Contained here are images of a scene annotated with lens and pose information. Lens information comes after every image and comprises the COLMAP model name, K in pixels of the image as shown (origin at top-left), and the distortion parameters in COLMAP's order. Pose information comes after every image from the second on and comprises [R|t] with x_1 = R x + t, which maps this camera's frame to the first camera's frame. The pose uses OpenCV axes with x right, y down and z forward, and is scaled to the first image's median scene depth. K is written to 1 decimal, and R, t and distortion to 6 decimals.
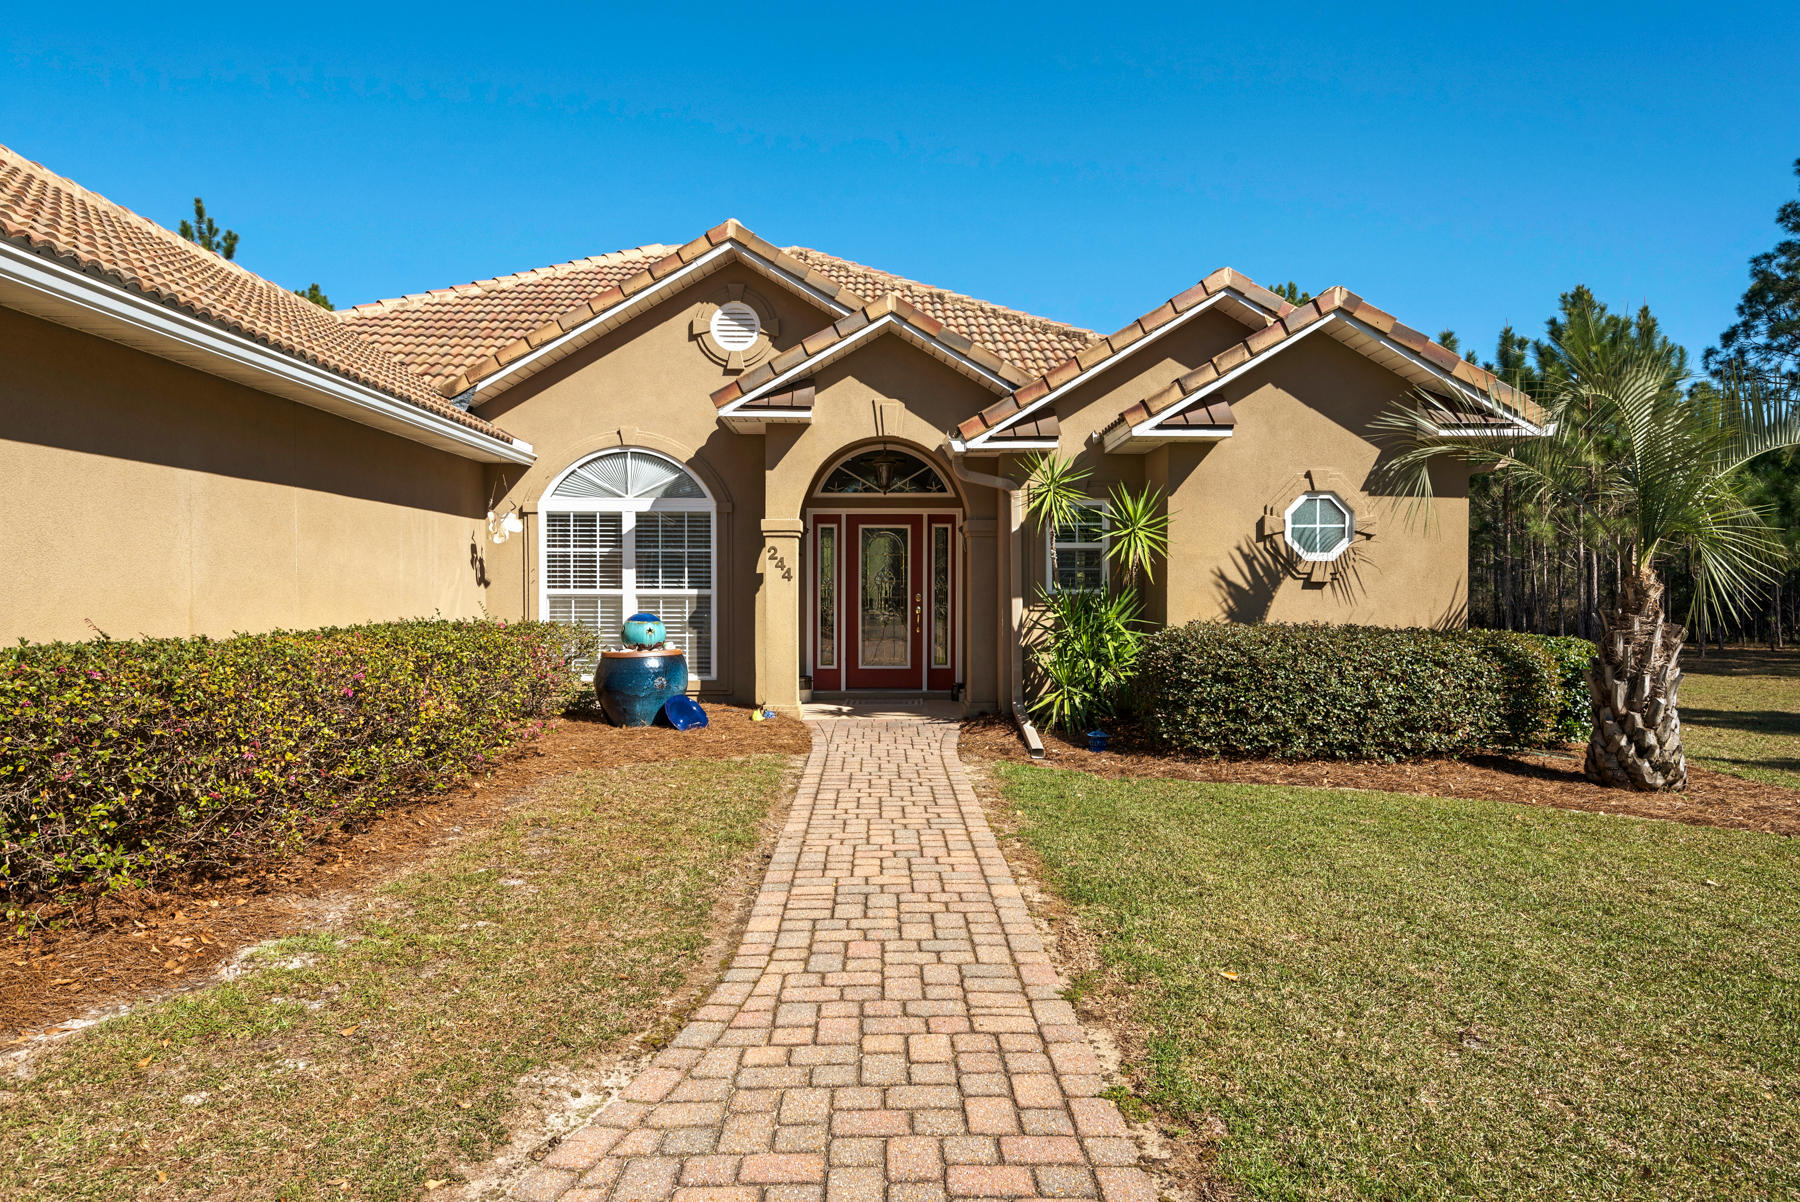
lens RADIAL K [[1079.0, 0, 904.4], [0, 1079.0, 607.5], [0, 0, 1]] dist [0.013794, -0.007102]
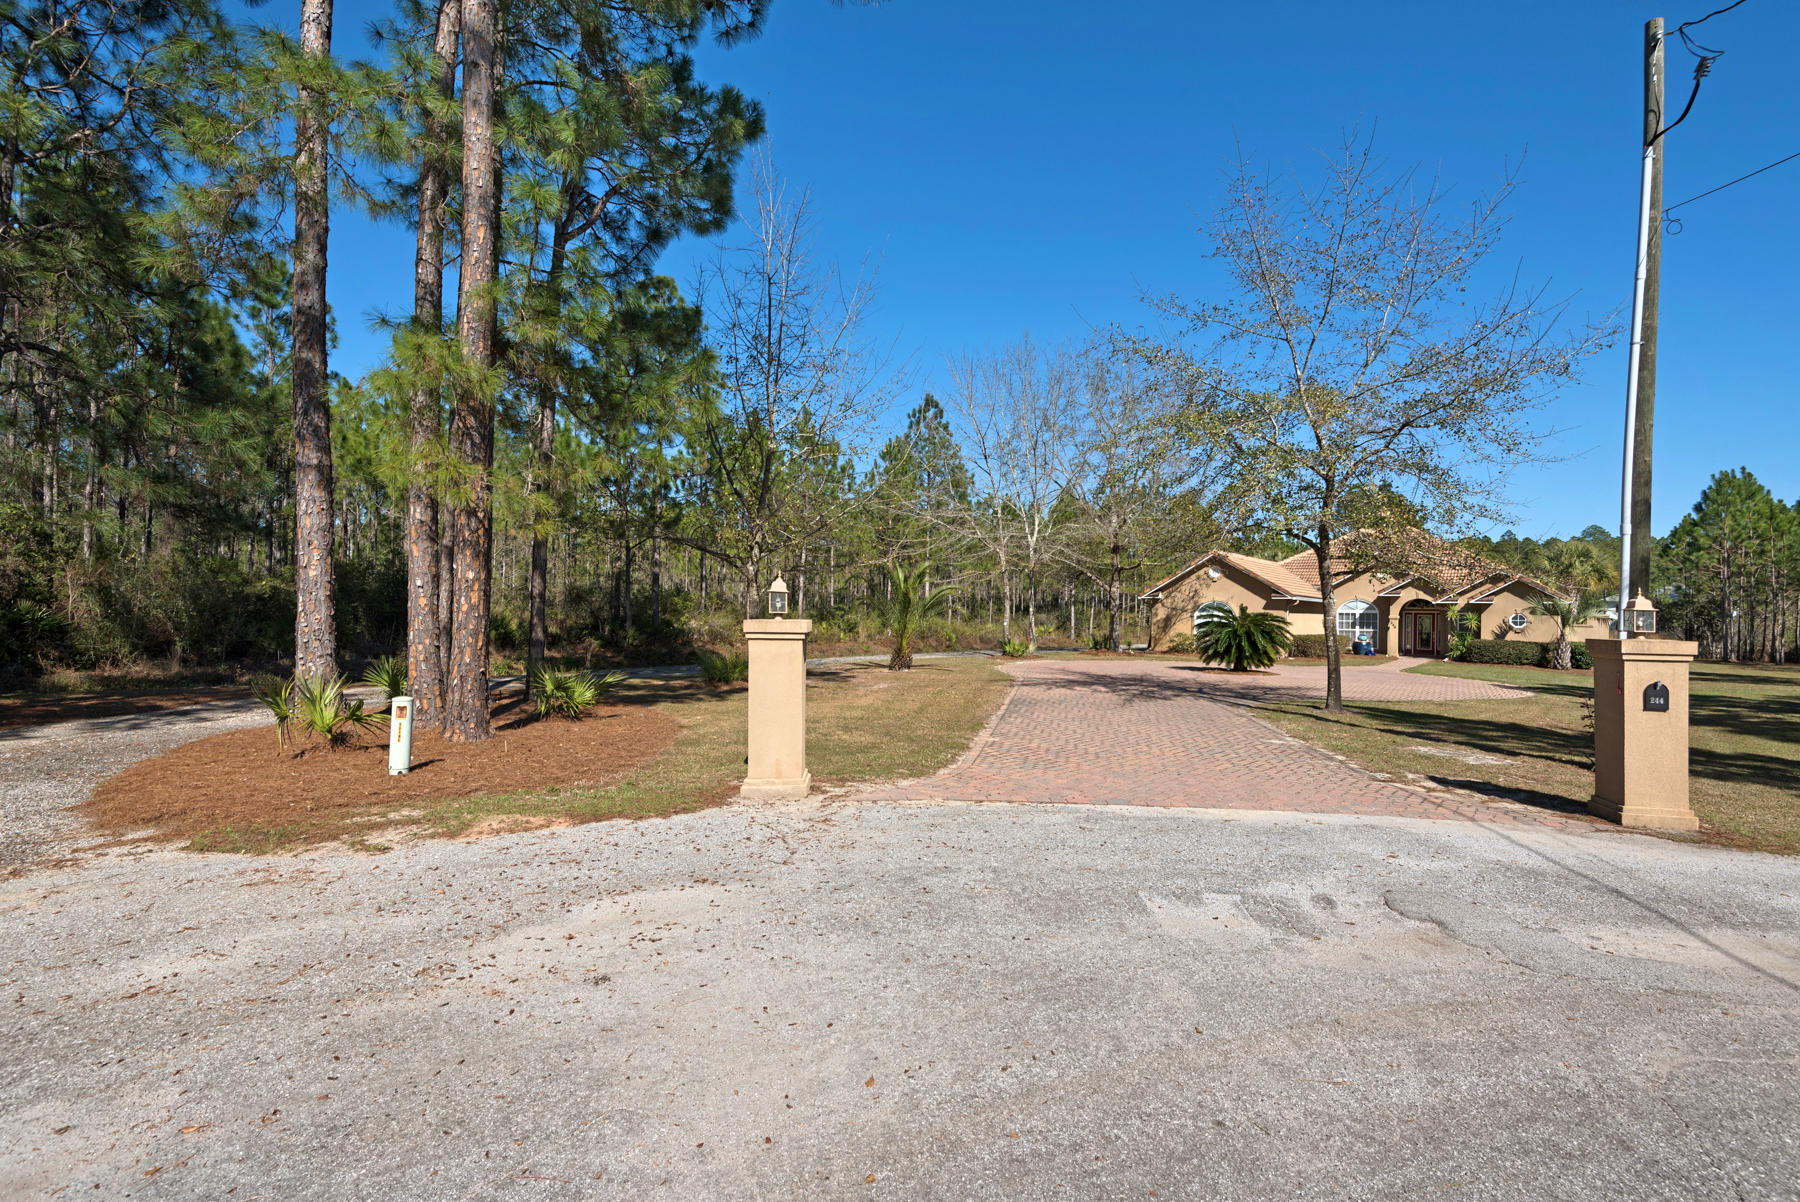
lens RADIAL K [[841.2, 0, 896.8], [0, 841.2, 610.1], [0, 0, 1]] dist [-0.000726, -0.000421]
pose [[0.764436, 0.009841, -0.644624, 0.609463], [-0.025683, 0.999555, -0.015197, 0.006475], [0.644187, 0.028173, 0.764349, -3.292237]]
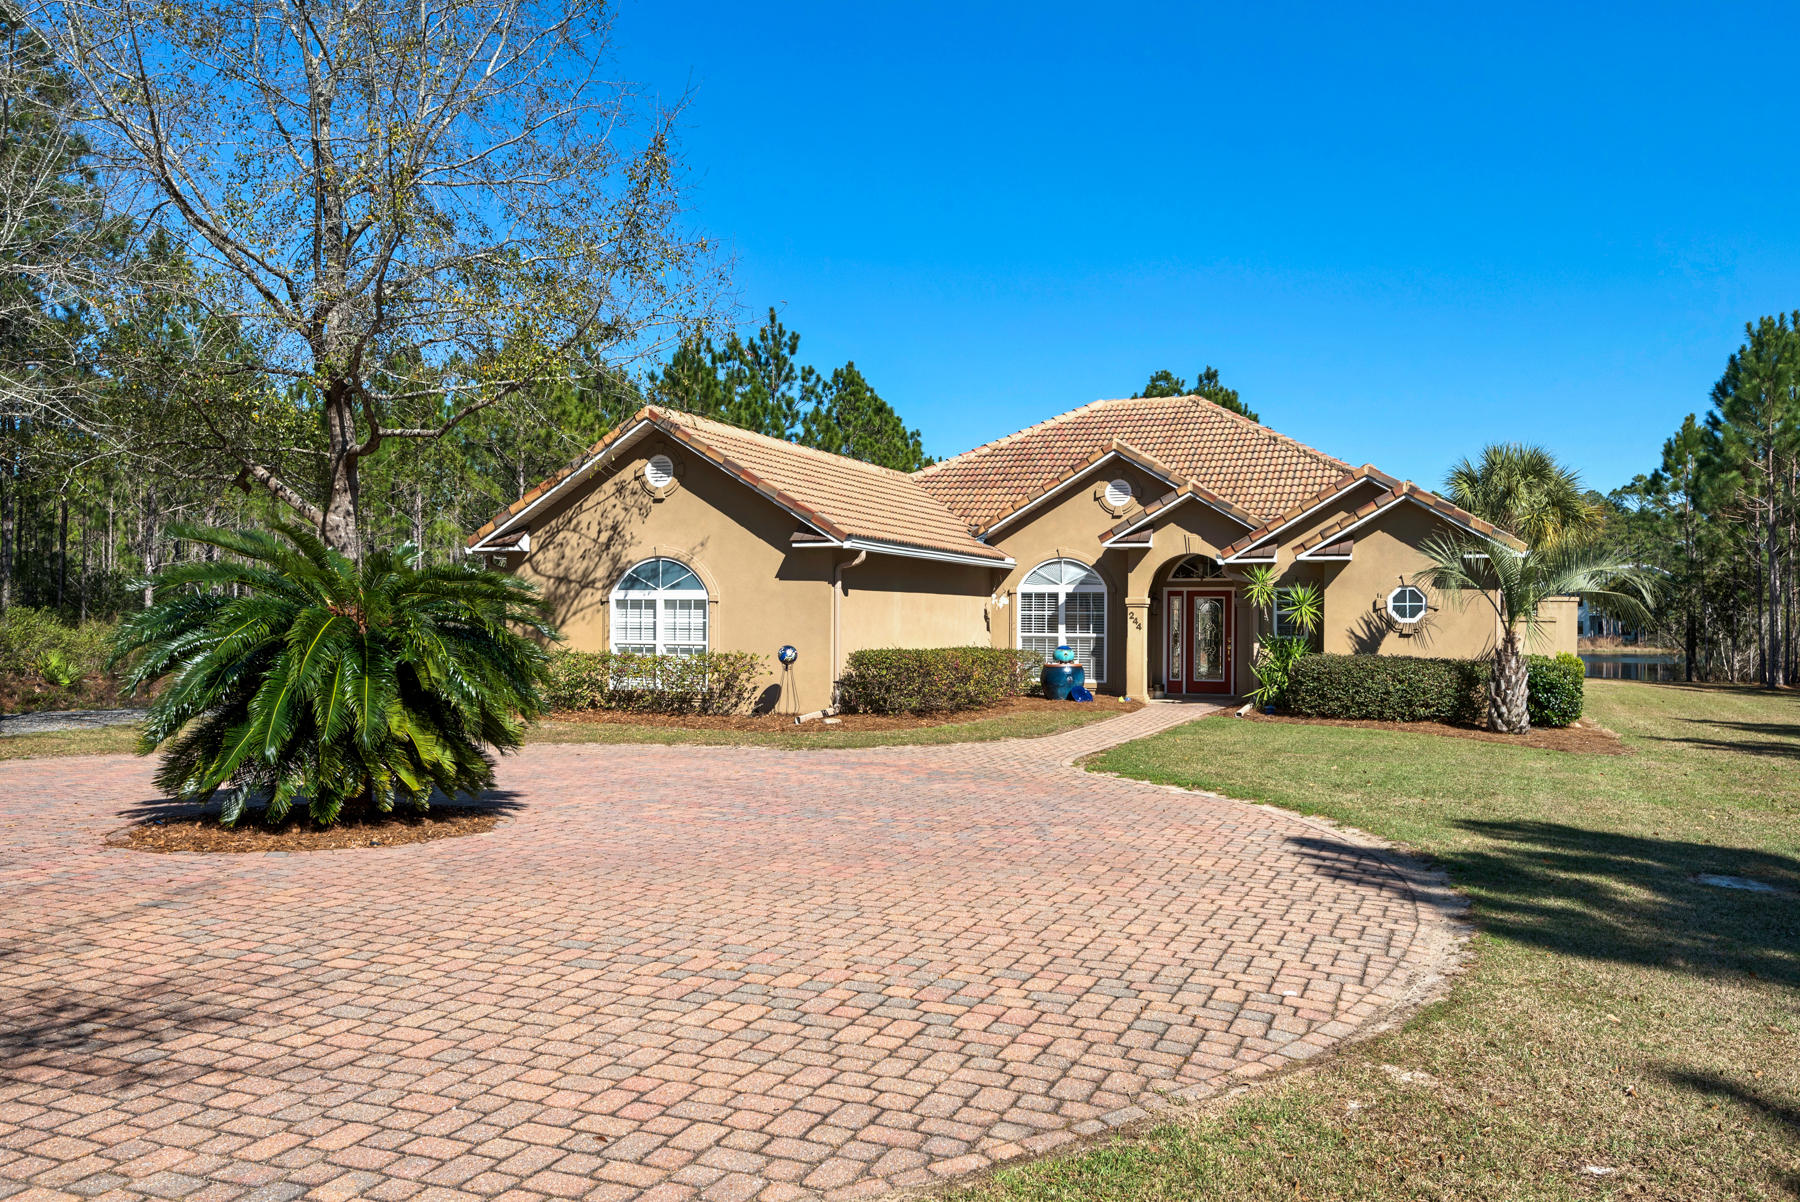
lens RADIAL K [[1359.4, 0, 910.8], [0, 1359.4, 634.8], [0, 0, 1]] dist [0.043858, 0.008601]
pose [[0.912861, 0.009908, -0.408150, 0.504619], [-0.013632, 0.999888, -0.006216, 0.004286], [0.408043, 0.011239, 0.912894, -1.359456]]
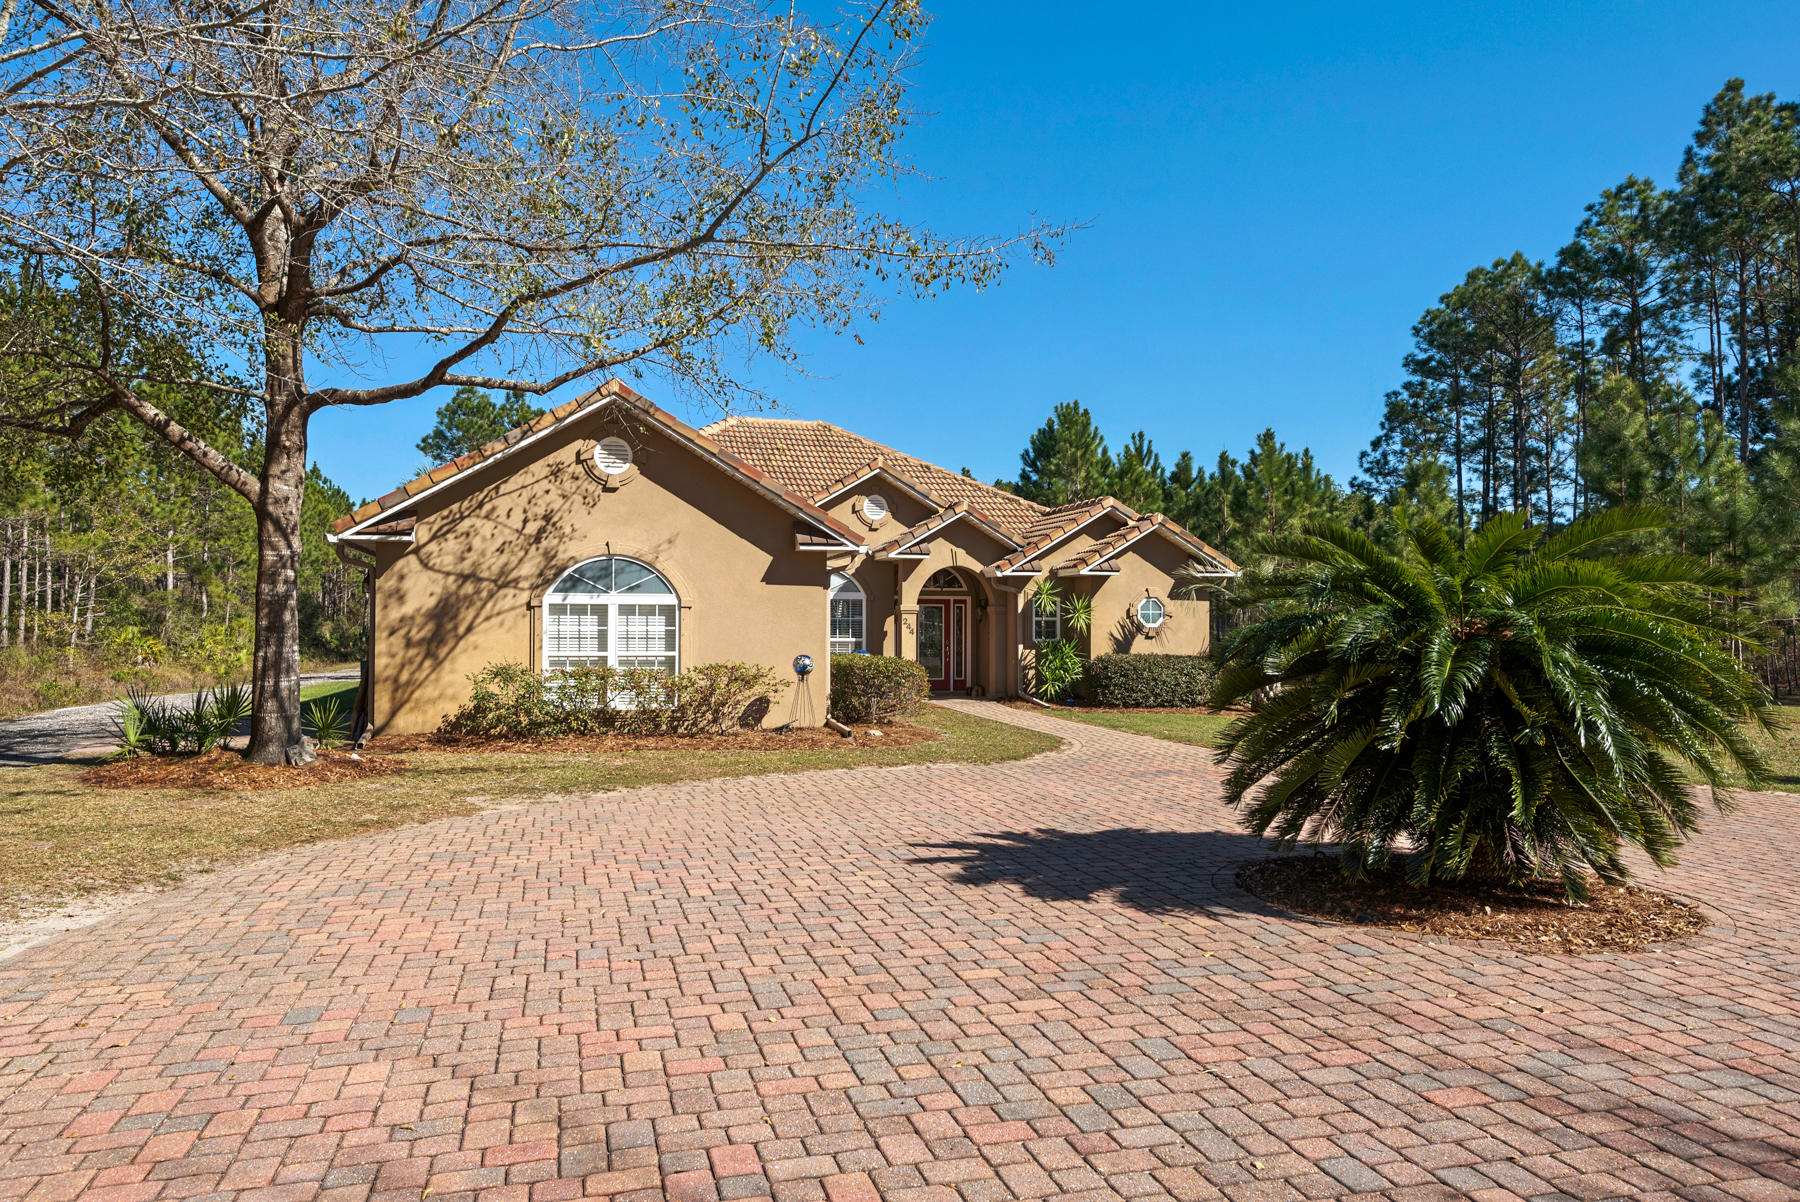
lens RADIAL K [[1243.0, 0, 904.8], [0, 1243.0, 608.5], [0, 0, 1]] dist [0.042833, -0.001885]
pose [[0.967726, 0.007665, 0.251887, -0.720177], [0.000477, 0.999480, -0.032250, 0.002349], [-0.252003, 0.031329, 0.967219, -1.305506]]
